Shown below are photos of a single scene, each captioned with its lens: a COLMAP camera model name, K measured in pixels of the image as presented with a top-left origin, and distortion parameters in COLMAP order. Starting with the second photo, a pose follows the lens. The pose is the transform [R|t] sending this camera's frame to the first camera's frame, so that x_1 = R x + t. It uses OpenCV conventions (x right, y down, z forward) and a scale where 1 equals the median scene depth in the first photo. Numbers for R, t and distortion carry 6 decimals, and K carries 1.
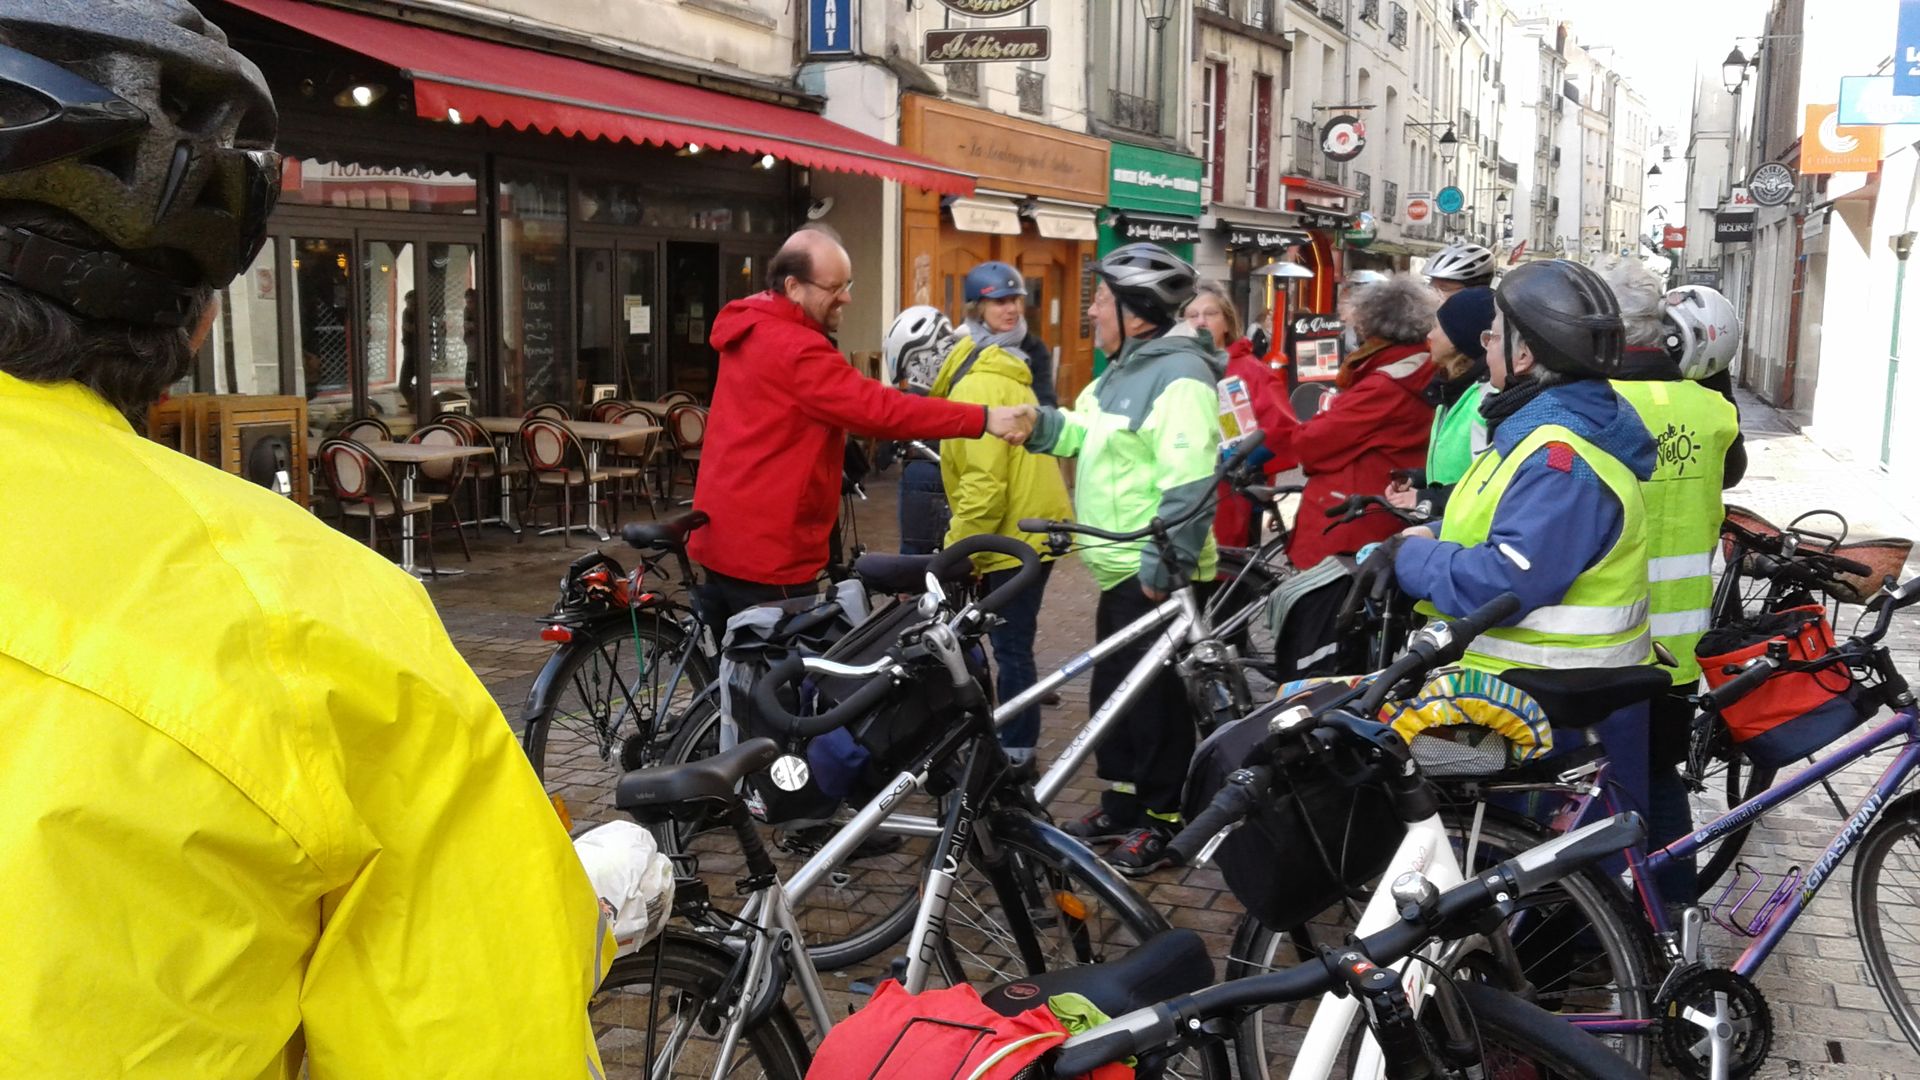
lens RADIAL K [[1722.4, 0, 960.0], [0, 1722.4, 540.0], [0, 0, 1]] dist [0.099096, -0.211658]
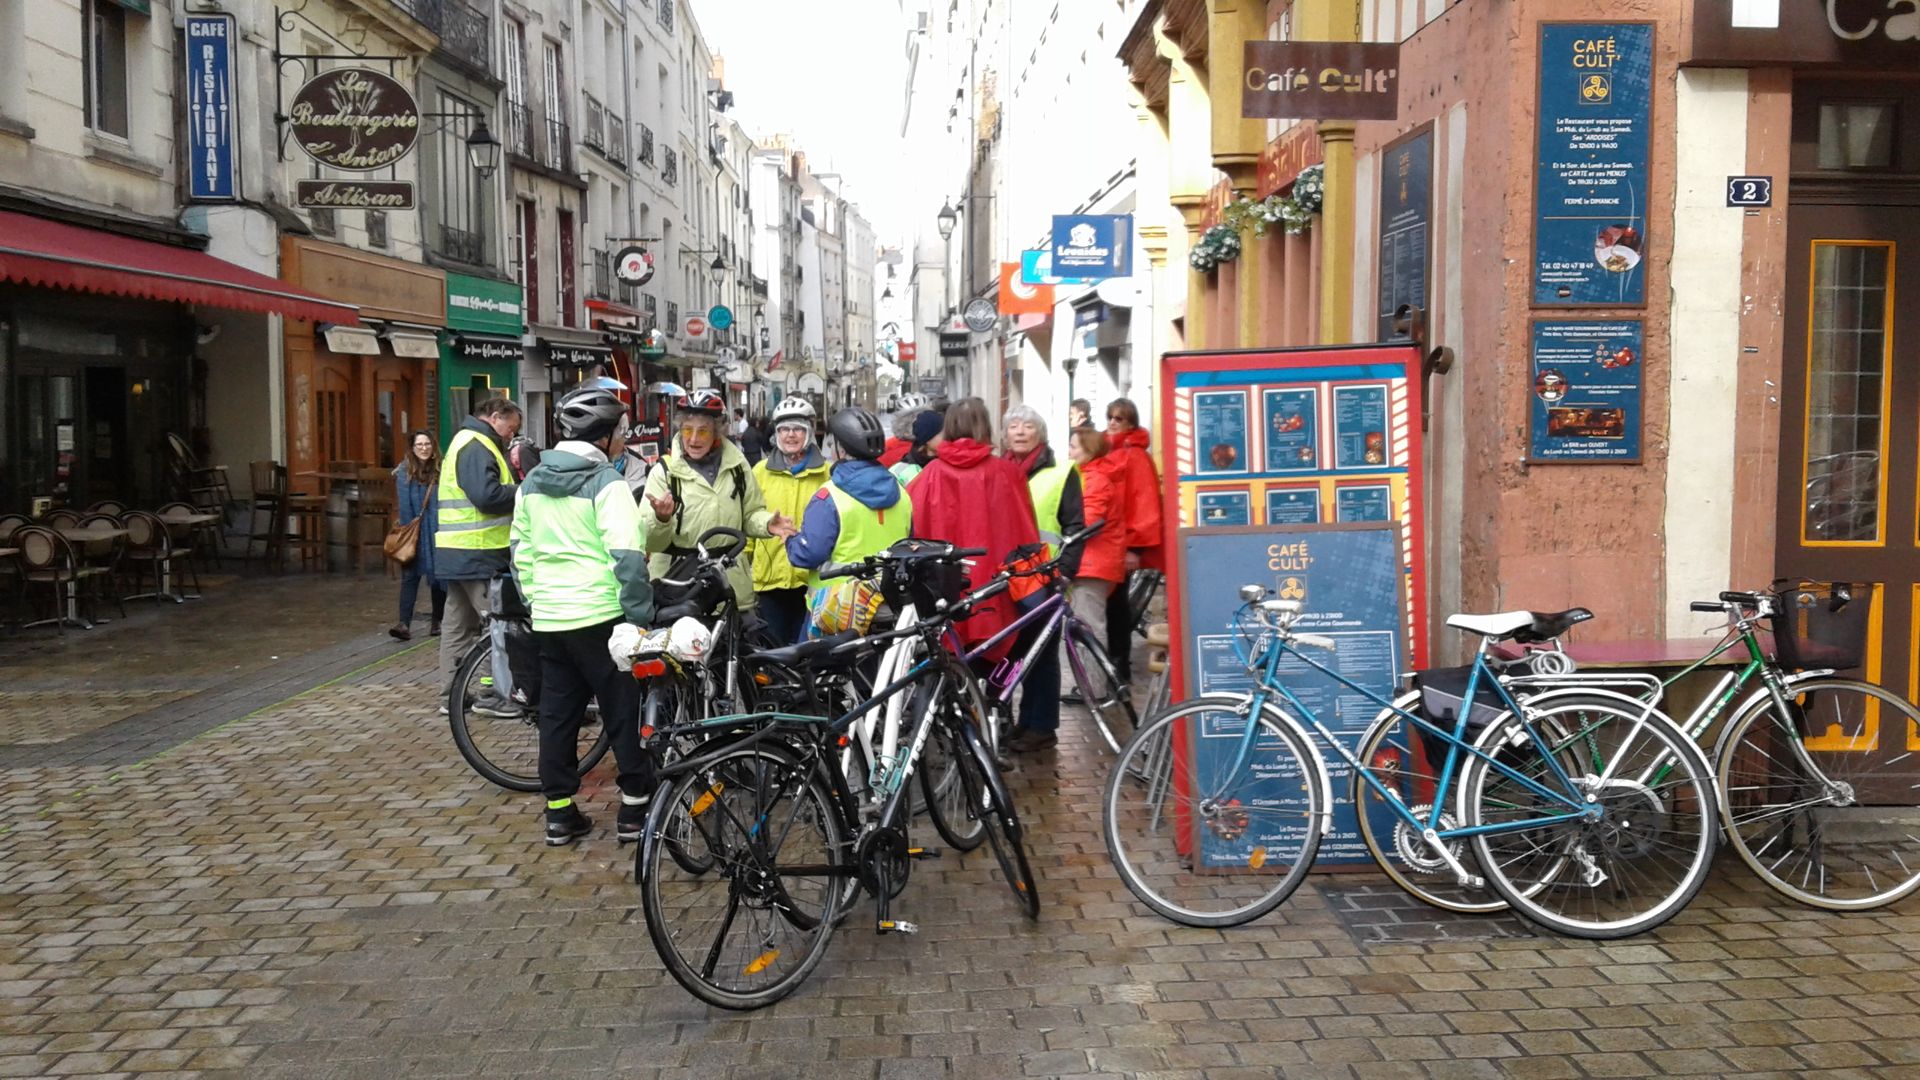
lens RADIAL K [[1722.4, 0, 960.0], [0, 1722.4, 540.0], [0, 0, 1]] dist [0.099096, -0.211658]
pose [[0.914054, -0.044528, 0.403142, -0.052166], [0.068454, 0.996633, -0.045129, 0.012568], [-0.399775, 0.068847, 0.914024, -0.111471]]
